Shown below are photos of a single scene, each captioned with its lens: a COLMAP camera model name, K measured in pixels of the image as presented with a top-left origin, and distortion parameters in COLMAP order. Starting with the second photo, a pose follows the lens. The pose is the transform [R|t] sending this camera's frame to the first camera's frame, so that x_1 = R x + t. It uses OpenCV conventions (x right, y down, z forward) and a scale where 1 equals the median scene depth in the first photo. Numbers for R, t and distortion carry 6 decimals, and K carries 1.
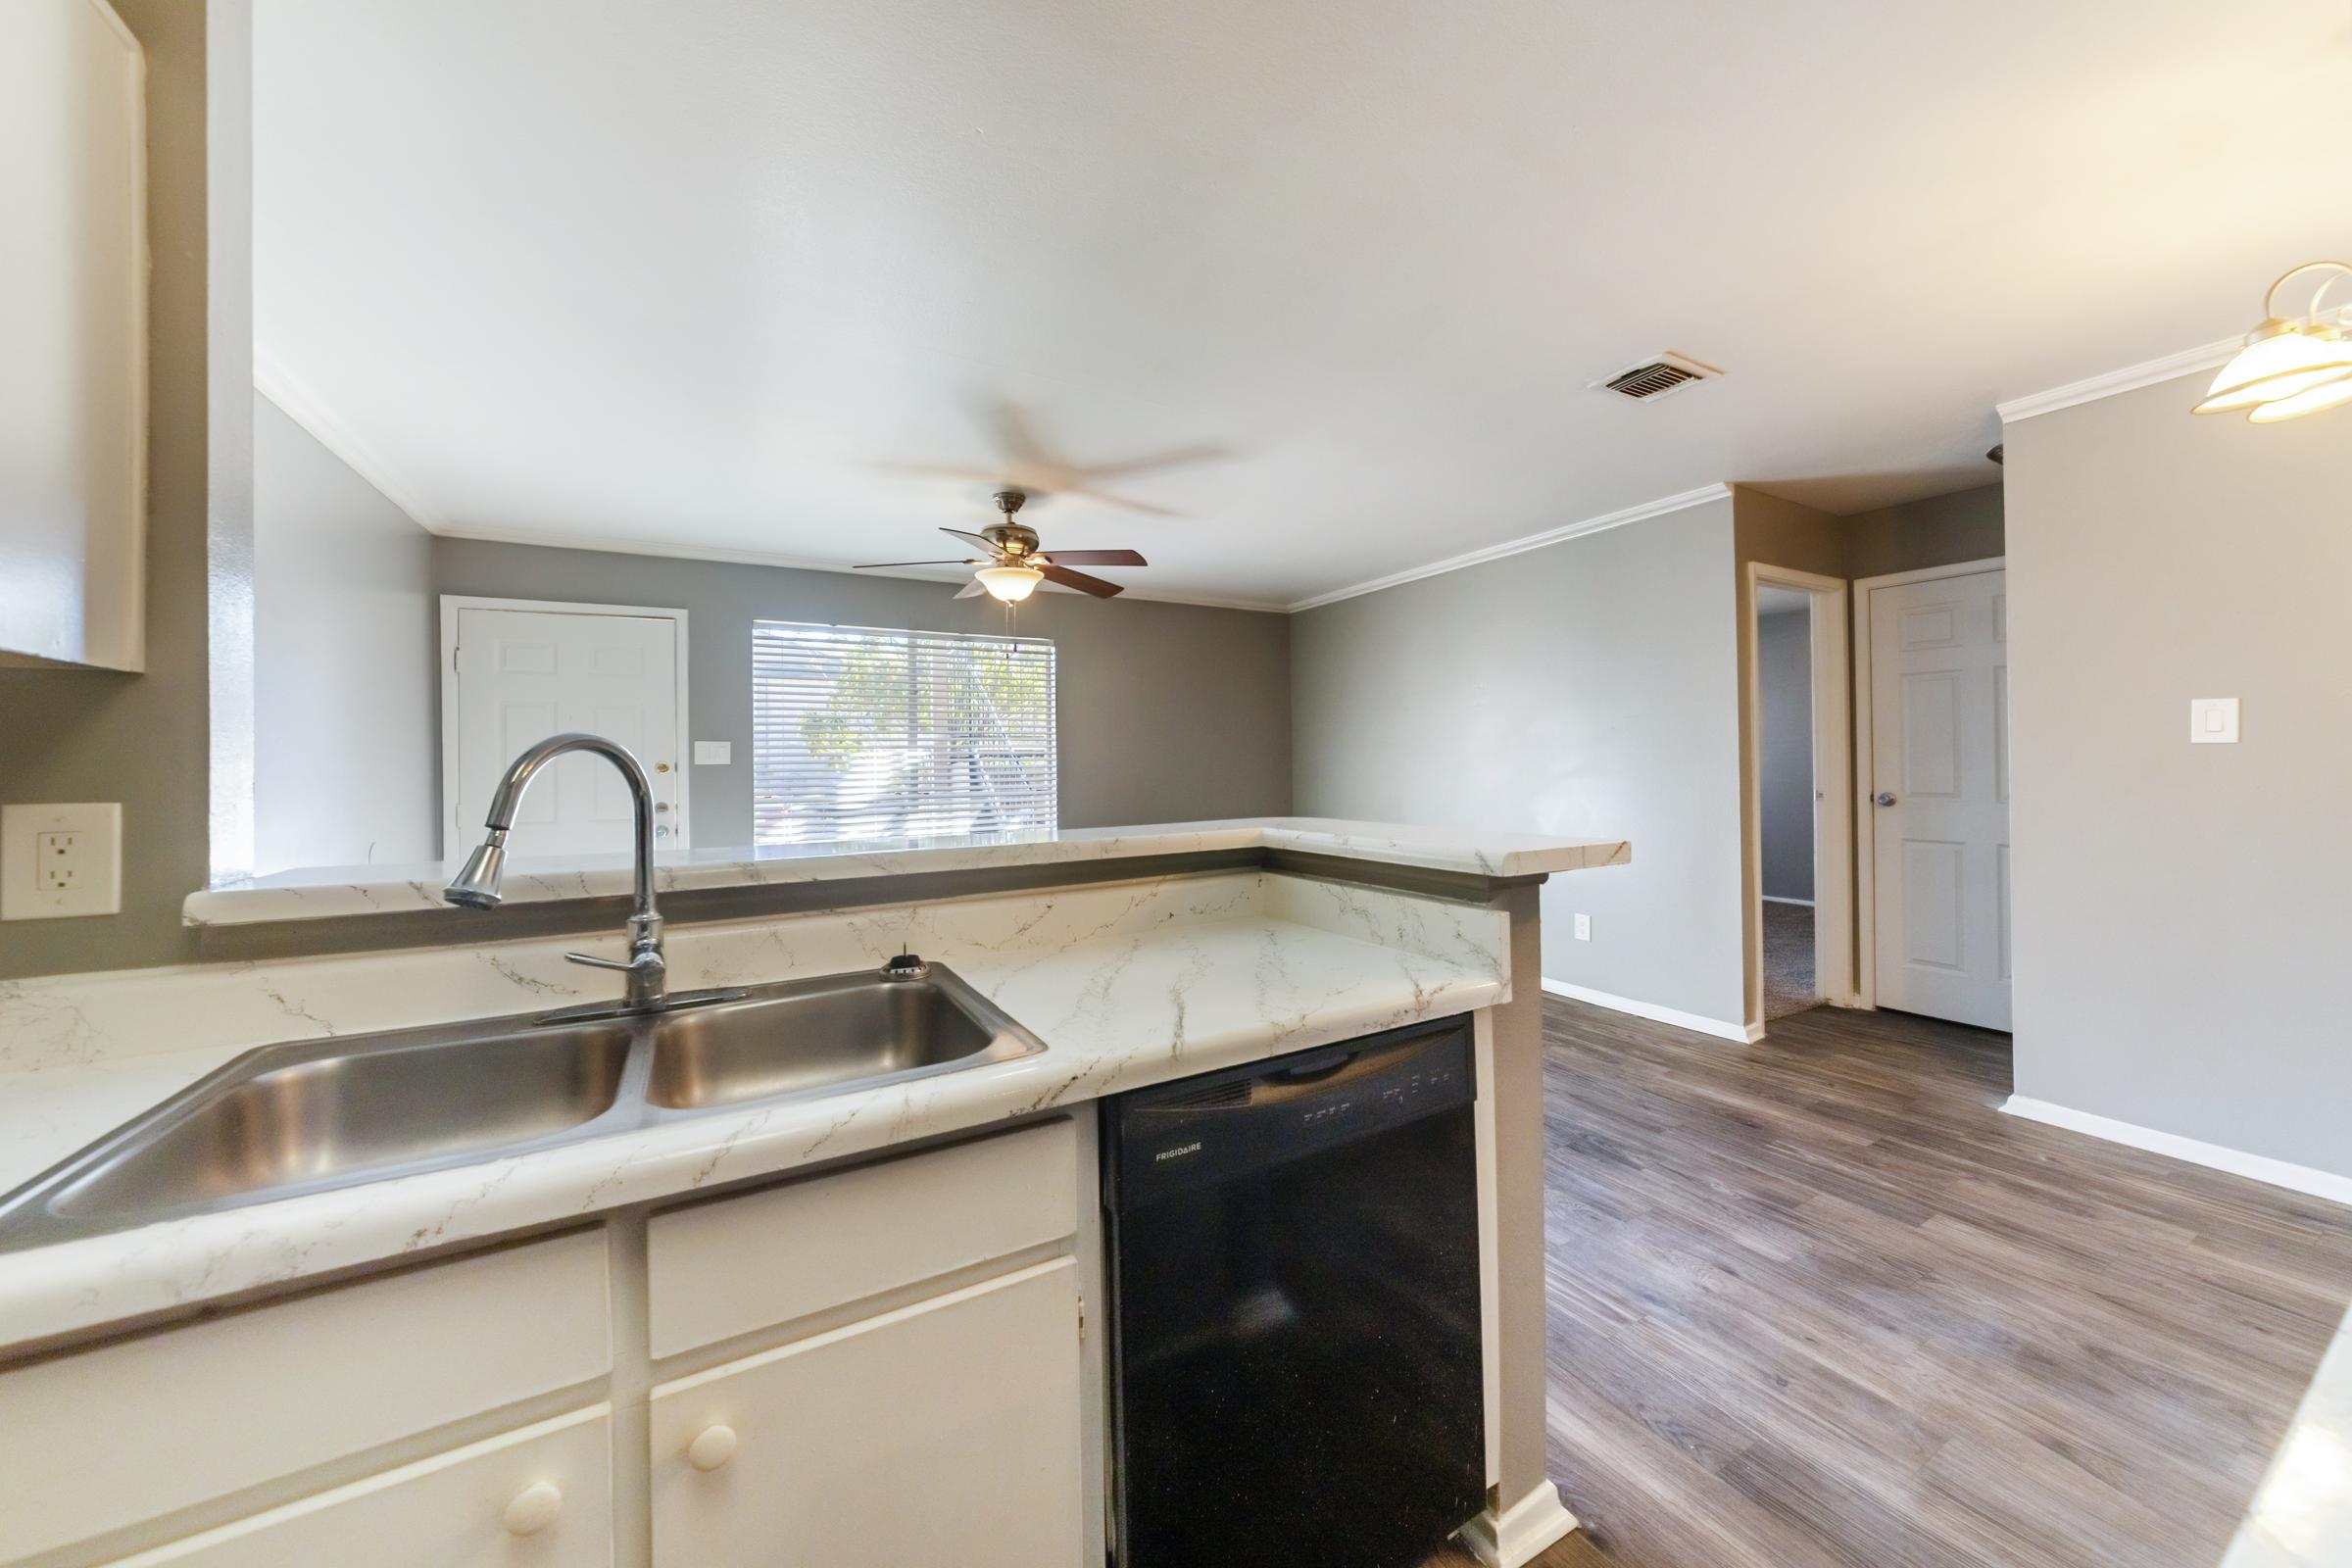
lens RADIAL K [[863.7, 0, 1212.0], [0, 863.7, 732.8], [0, 0, 1]] dist [0.002174, 0.001141]
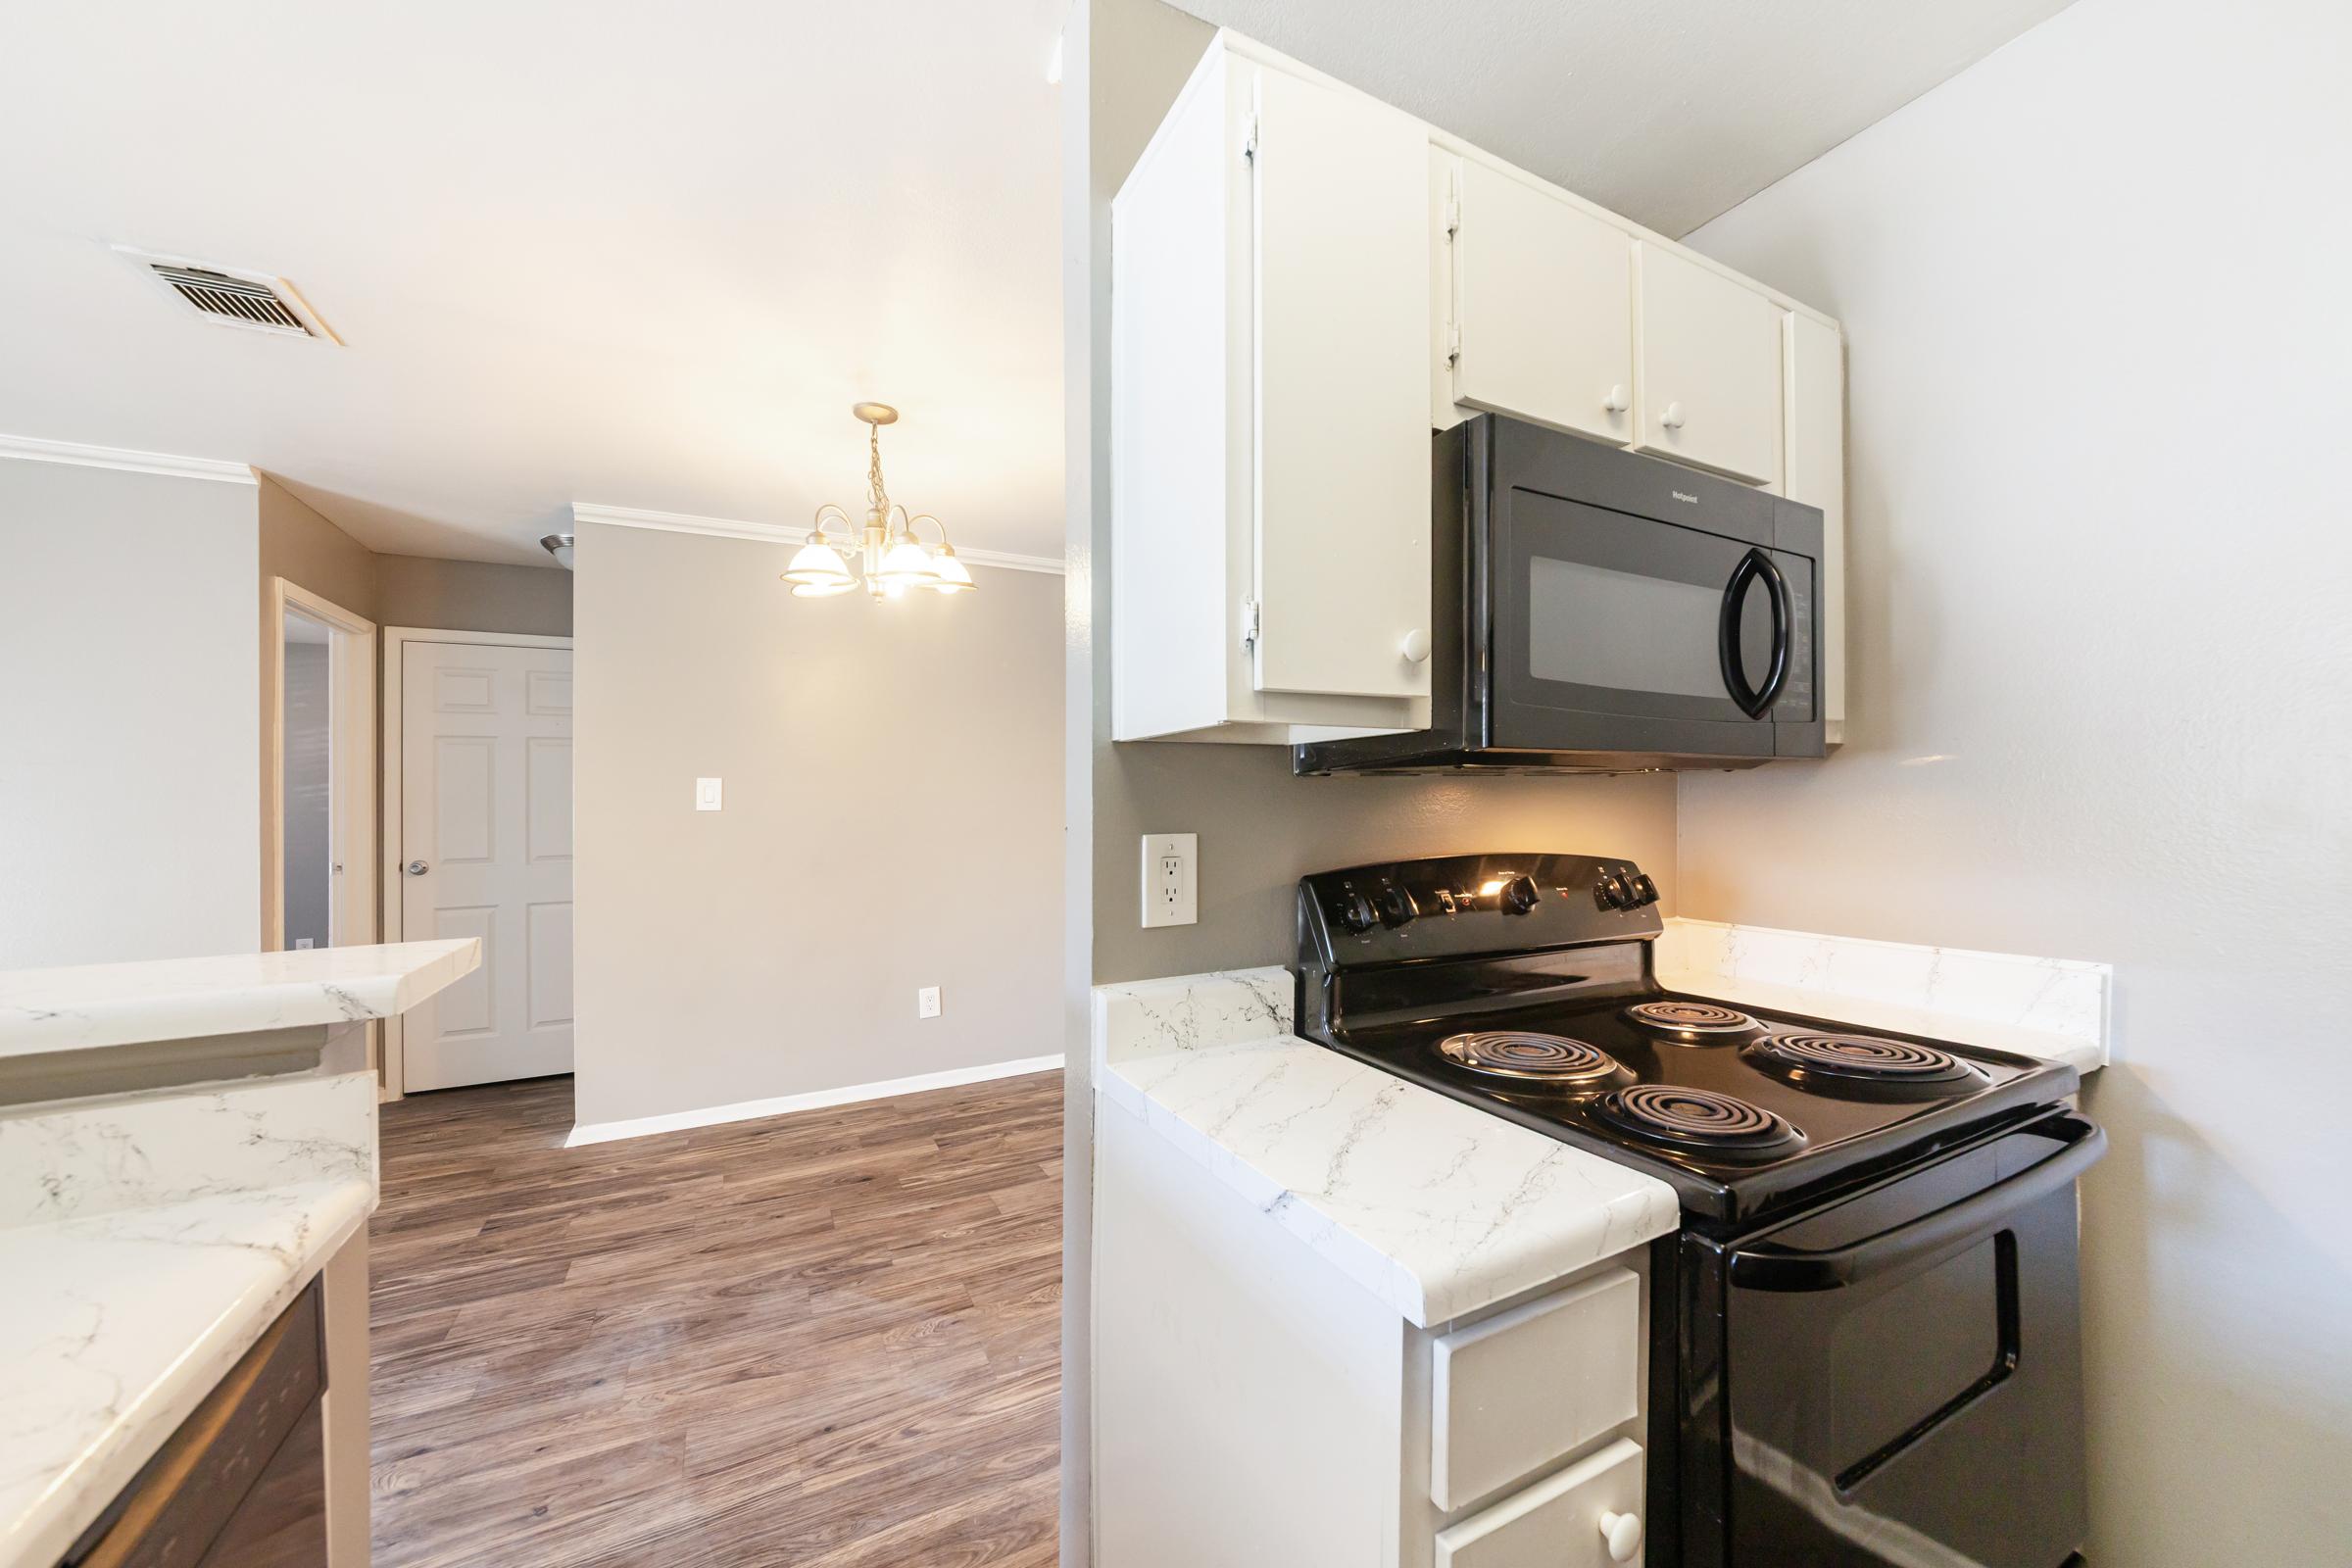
lens RADIAL K [[863.7, 0, 1179.0], [0, 863.7, 795.1], [0, 0, 1]] dist [0.002174, 0.001141]
pose [[0.076220, 0.019629, 0.996898, -0.176515], [-0.023213, 0.999570, -0.017907, -0.007777], [-0.996821, -0.021776, 0.076643, 0.212471]]
